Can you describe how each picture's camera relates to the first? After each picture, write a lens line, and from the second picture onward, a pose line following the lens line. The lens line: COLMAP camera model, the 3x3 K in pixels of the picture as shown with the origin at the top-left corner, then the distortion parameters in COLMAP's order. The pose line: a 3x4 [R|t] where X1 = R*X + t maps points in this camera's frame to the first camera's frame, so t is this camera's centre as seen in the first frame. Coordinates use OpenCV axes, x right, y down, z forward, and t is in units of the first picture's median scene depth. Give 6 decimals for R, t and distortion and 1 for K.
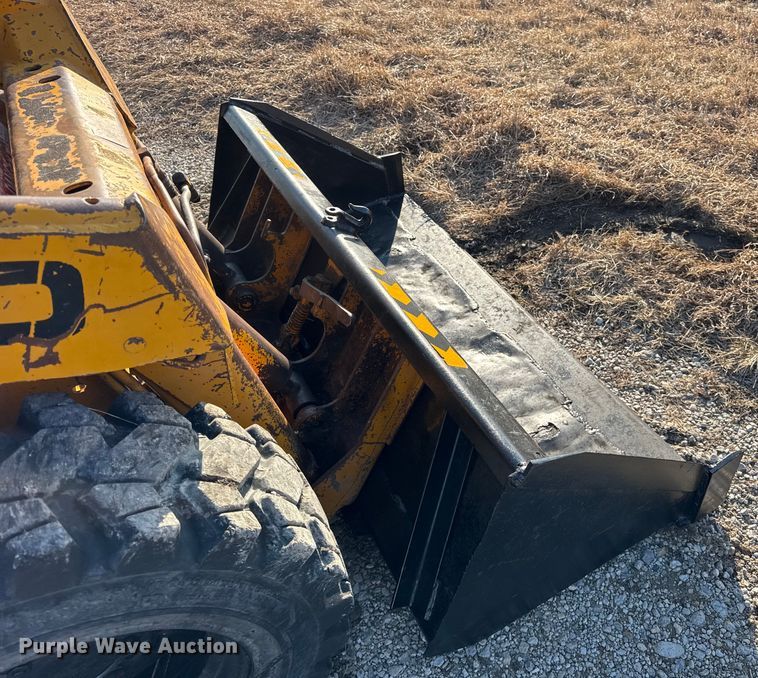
lens RADIAL K [[537.9, 0, 420.7], [0, 537.9, 329.4], [0, 0, 1]] dist [0.033070, -0.024335]
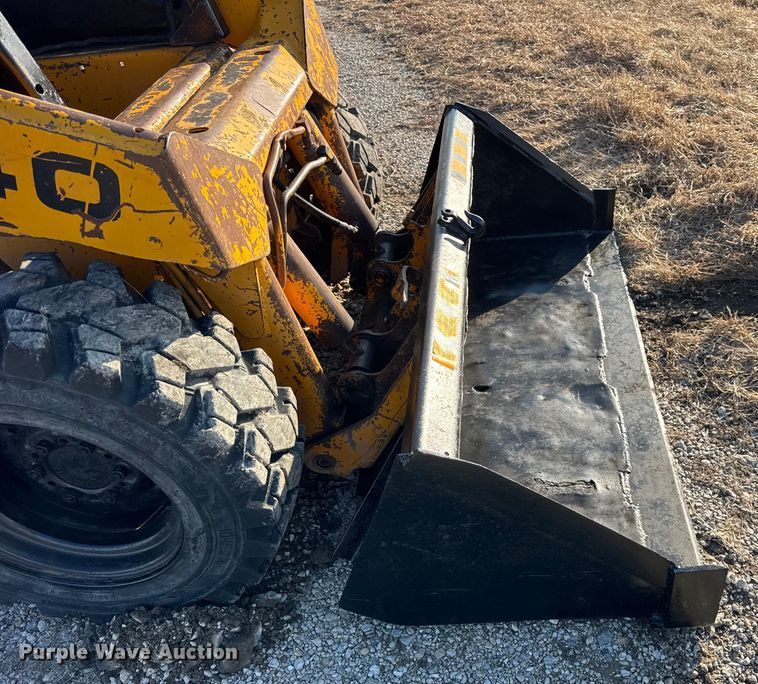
lens RADIAL K [[537.9, 0, 420.7], [0, 537.9, 332.4], [0, 0, 1]] dist [0.033070, -0.024335]
pose [[0.896387, 0.315810, -0.311053, 0.260190], [-0.323247, 0.945876, 0.028814, -0.006694], [0.303317, 0.074719, 0.949956, -0.029771]]
